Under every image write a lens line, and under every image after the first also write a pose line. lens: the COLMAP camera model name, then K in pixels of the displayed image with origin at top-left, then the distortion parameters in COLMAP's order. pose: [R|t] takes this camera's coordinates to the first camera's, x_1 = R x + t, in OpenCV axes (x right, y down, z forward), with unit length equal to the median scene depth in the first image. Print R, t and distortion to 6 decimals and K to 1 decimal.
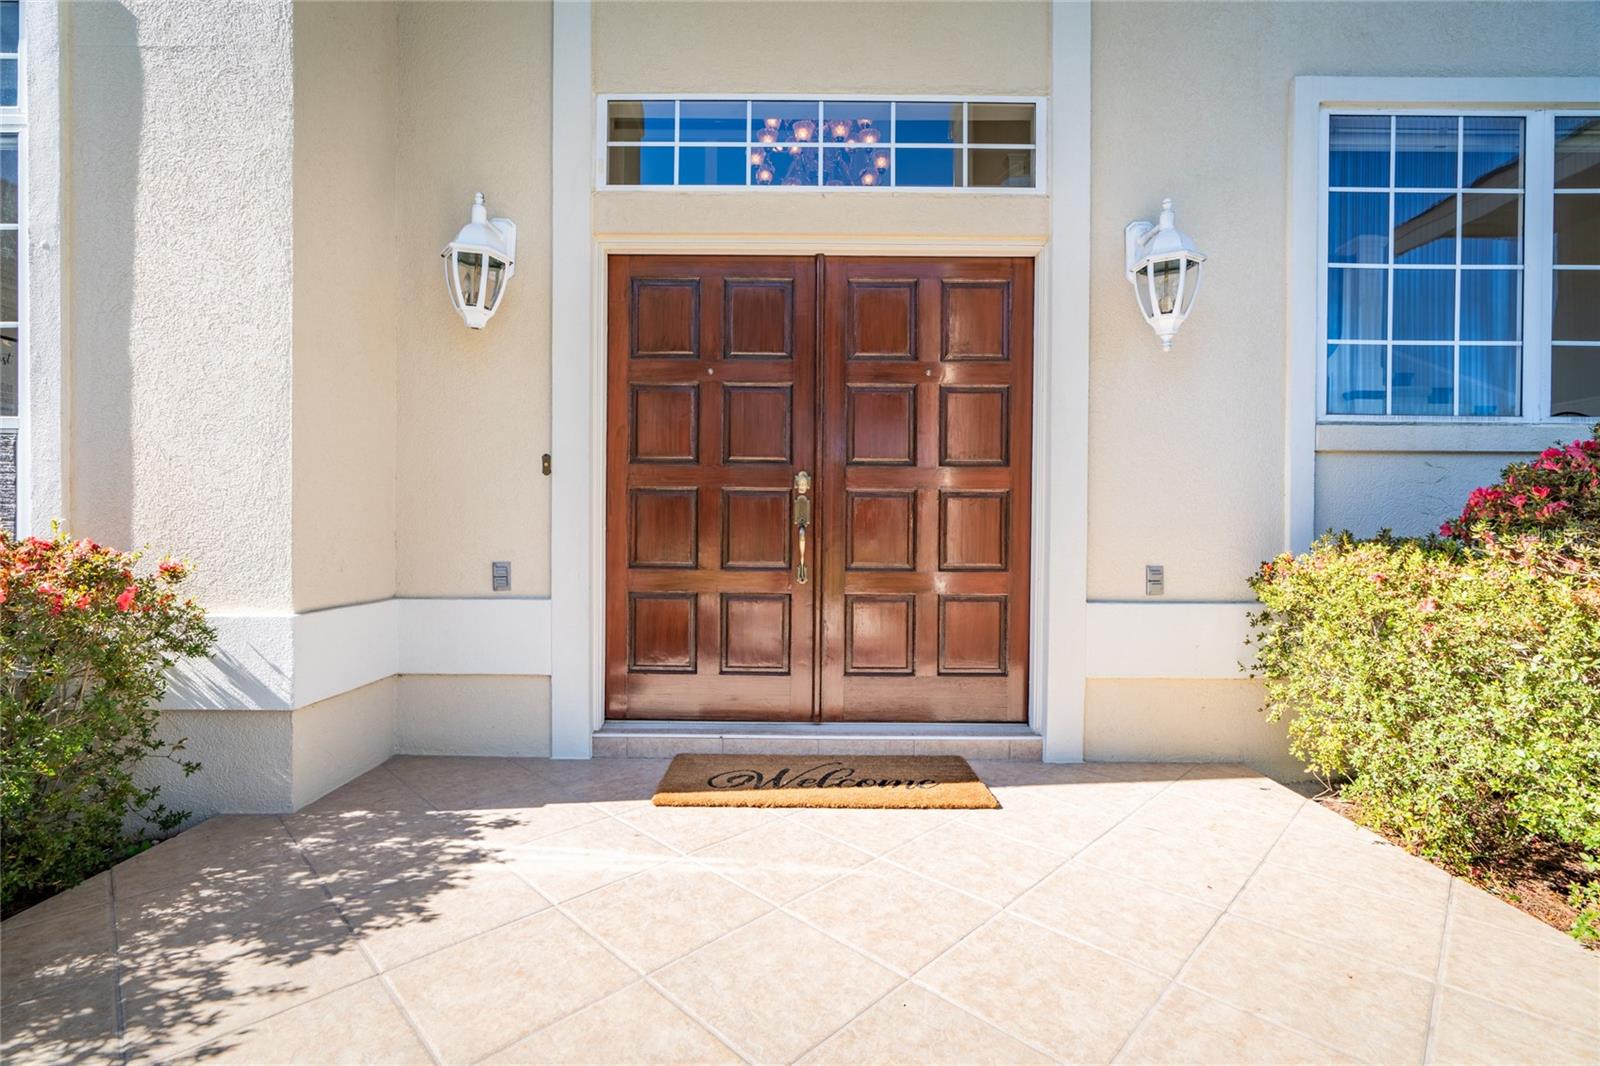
lens RADIAL K [[737.7, 0, 800.0], [0, 737.7, 533.0], [0, 0, 1]] dist [-0.000787, 0.000307]
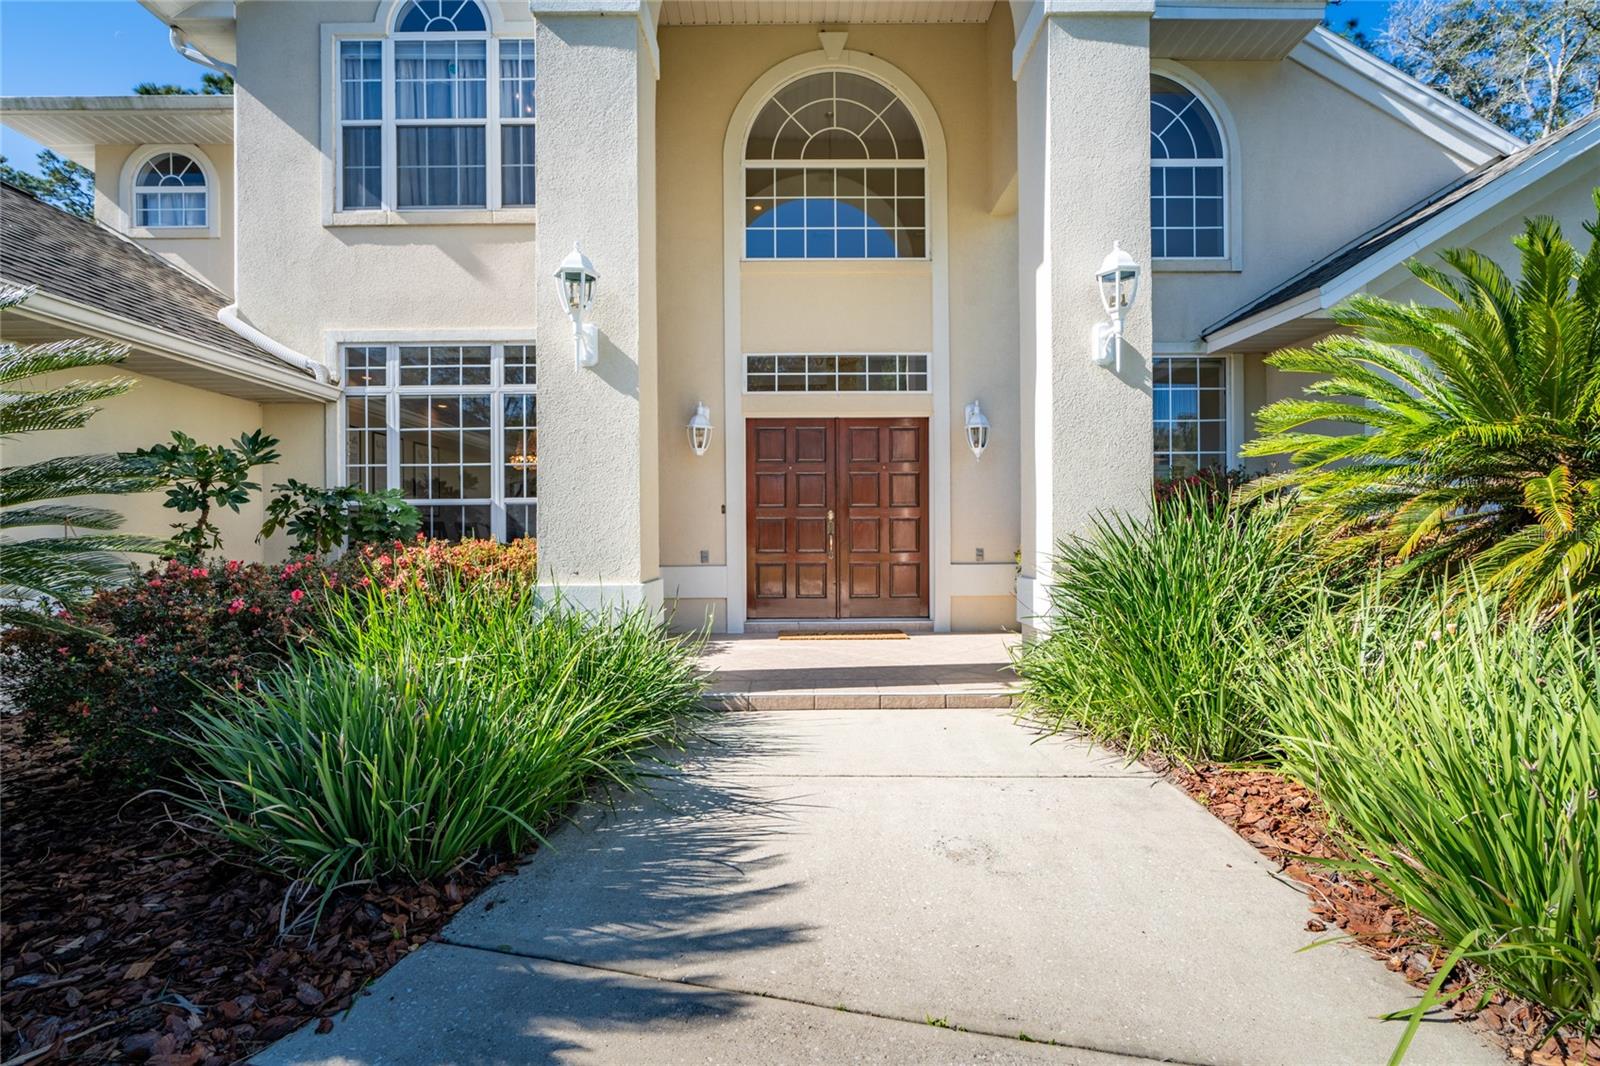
lens RADIAL K [[737.7, 0, 800.0], [0, 737.7, 533.0], [0, 0, 1]] dist [-0.000787, 0.000307]
pose [[0.999865, -0.012598, -0.010588, -0.072026], [0.012410, 0.999768, -0.017625, 0.028542], [0.010807, 0.017491, 0.999789, -1.364500]]
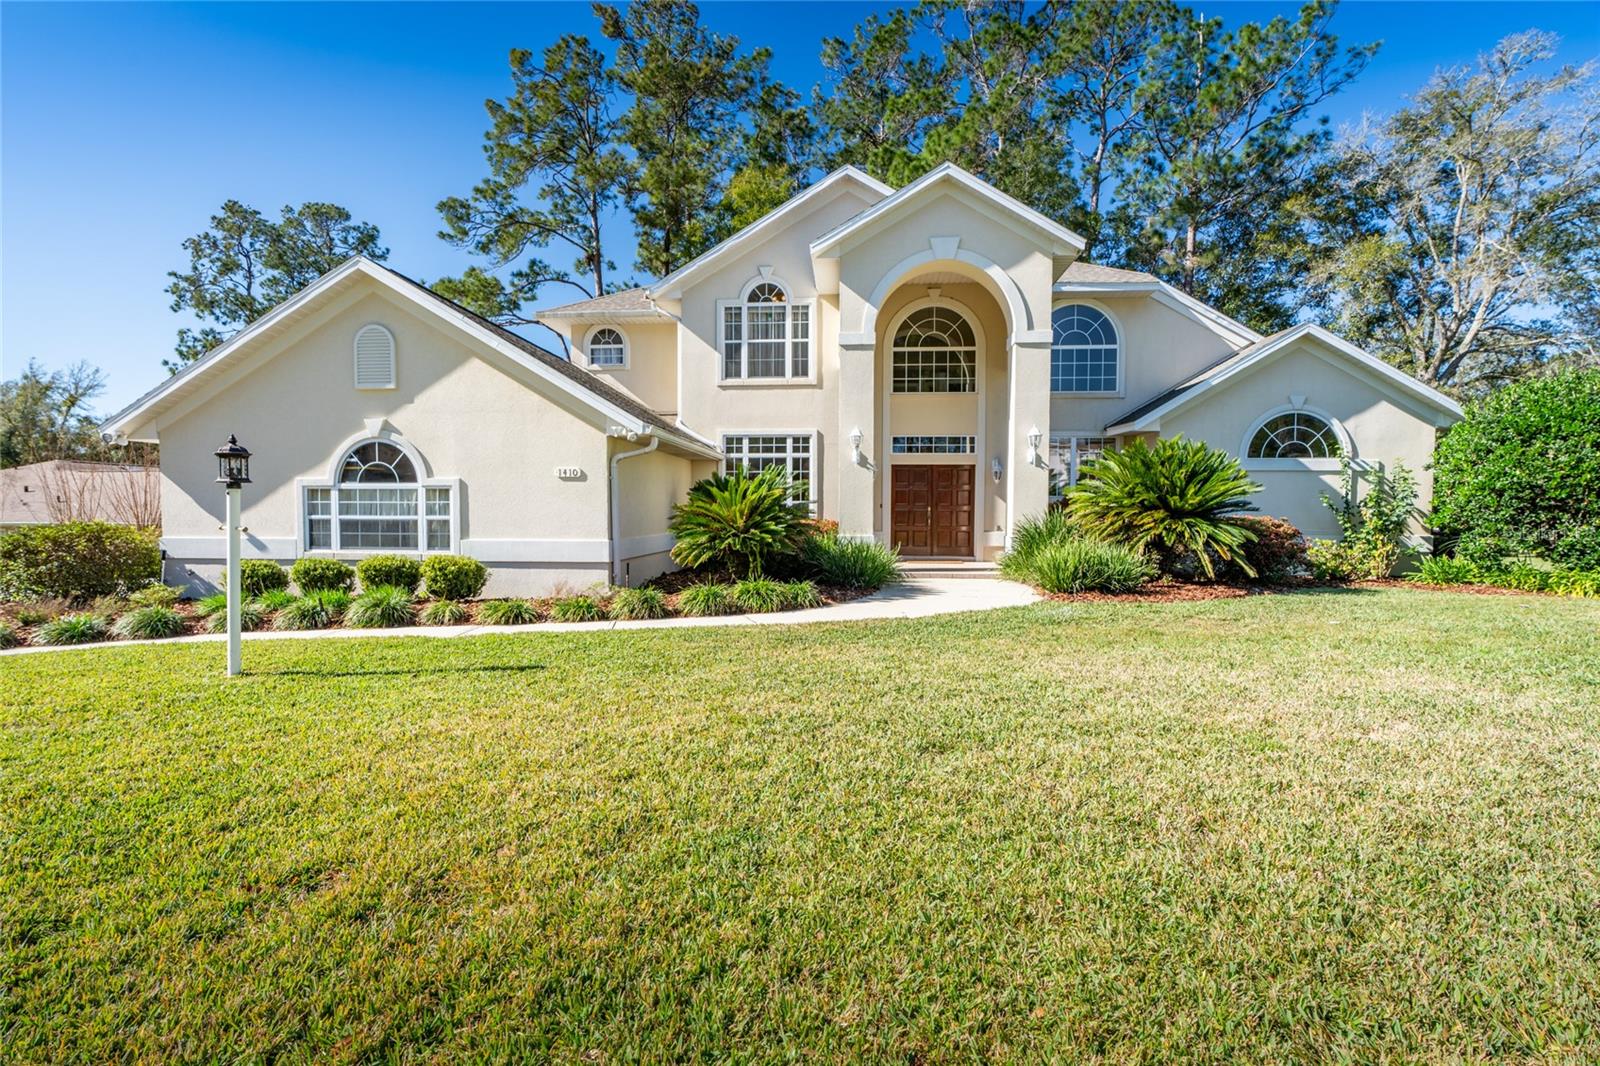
lens RADIAL K [[737.7, 0, 800.0], [0, 737.7, 533.0], [0, 0, 1]] dist [-0.000787, 0.000307]
pose [[0.995620, 0.001227, -0.093480, -0.422945], [0.000315, 0.999864, 0.016473, 0.014831], [0.093488, -0.016430, 0.995485, -4.295036]]
